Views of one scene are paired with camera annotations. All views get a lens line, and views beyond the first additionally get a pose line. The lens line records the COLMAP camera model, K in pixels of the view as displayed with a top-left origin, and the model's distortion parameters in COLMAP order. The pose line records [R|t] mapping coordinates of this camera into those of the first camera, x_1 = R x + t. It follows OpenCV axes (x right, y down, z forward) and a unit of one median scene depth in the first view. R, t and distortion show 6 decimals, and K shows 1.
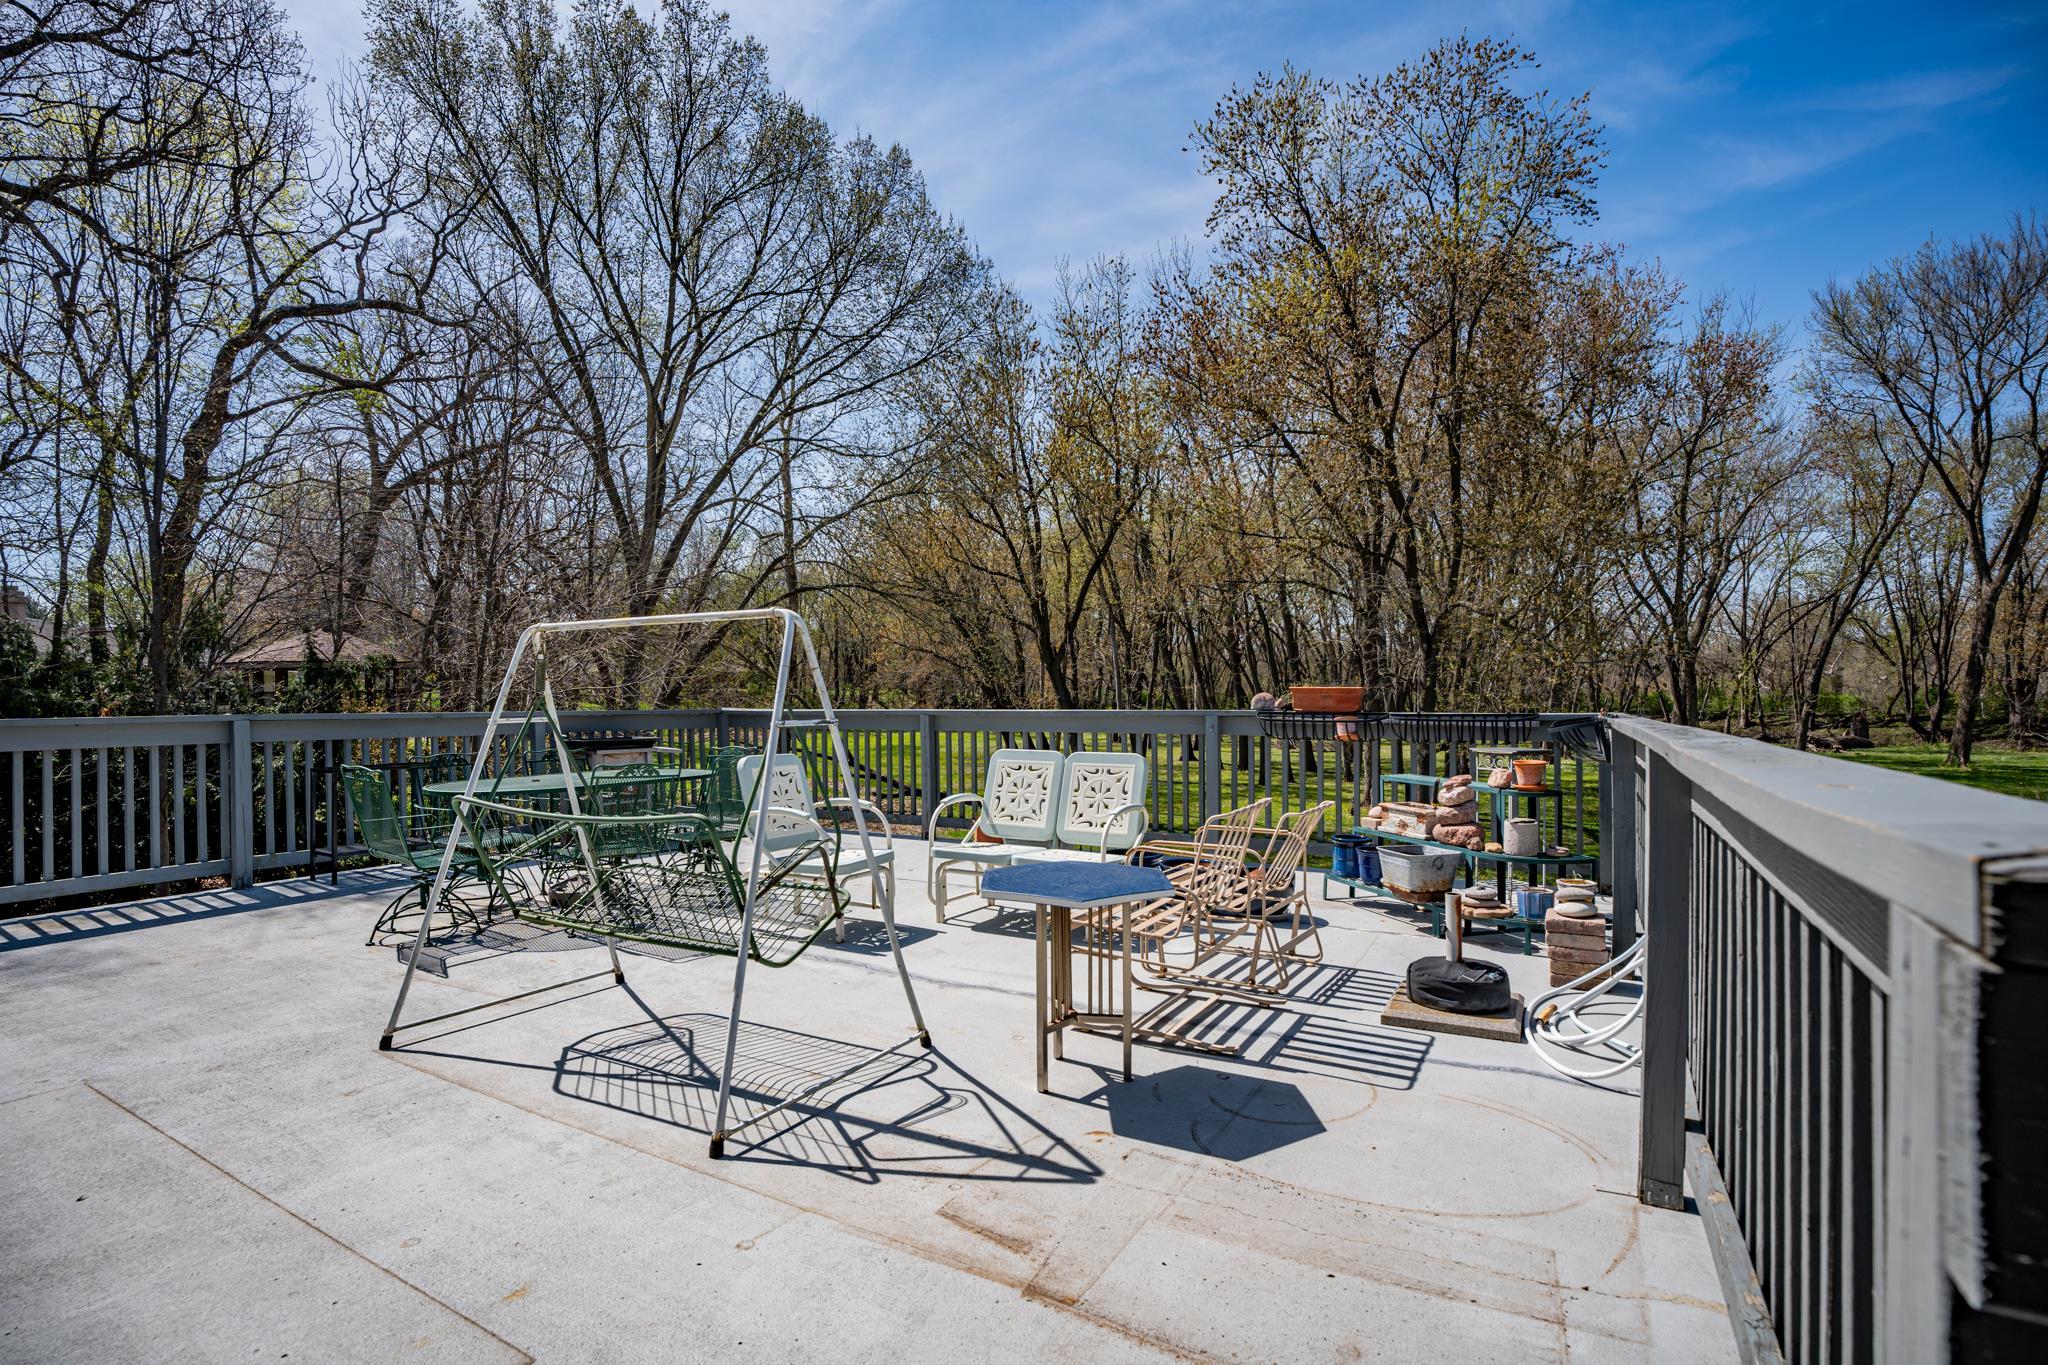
lens RADIAL K [[957.7, 0, 1019.8], [0, 957.7, 676.1], [0, 0, 1]] dist [-0.000429, -0.000203]
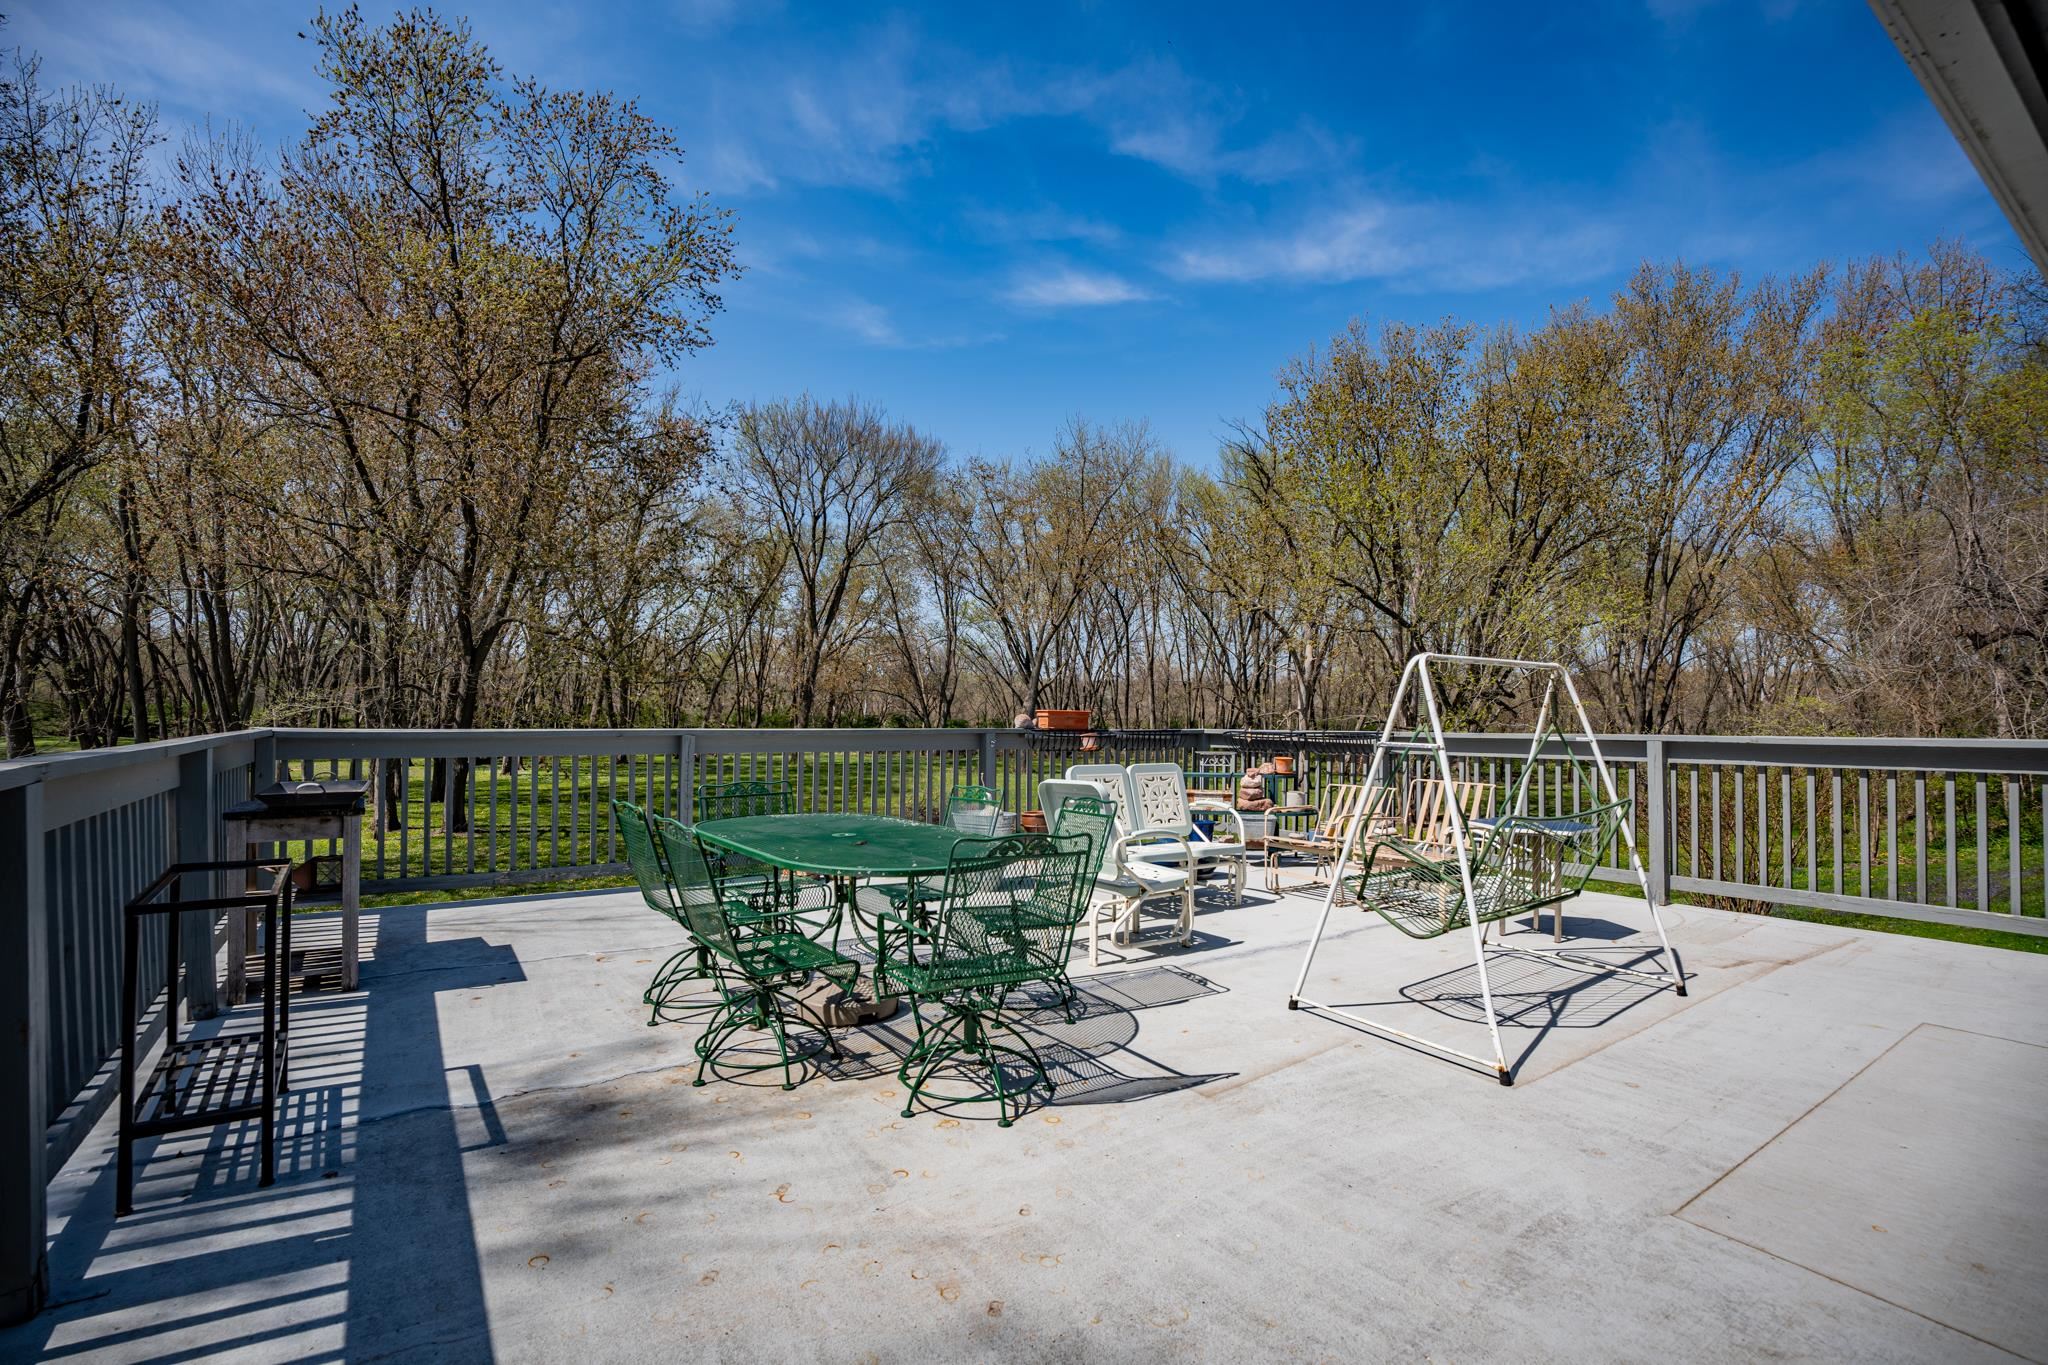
lens RADIAL K [[957.7, 0, 1019.8], [0, 957.7, 676.1], [0, 0, 1]] dist [-0.000429, -0.000203]
pose [[0.433122, 0.018300, 0.901150, -1.927185], [0.005032, 0.999729, -0.022720, -0.011275], [-0.901321, 0.014375, 0.432912, 1.098245]]
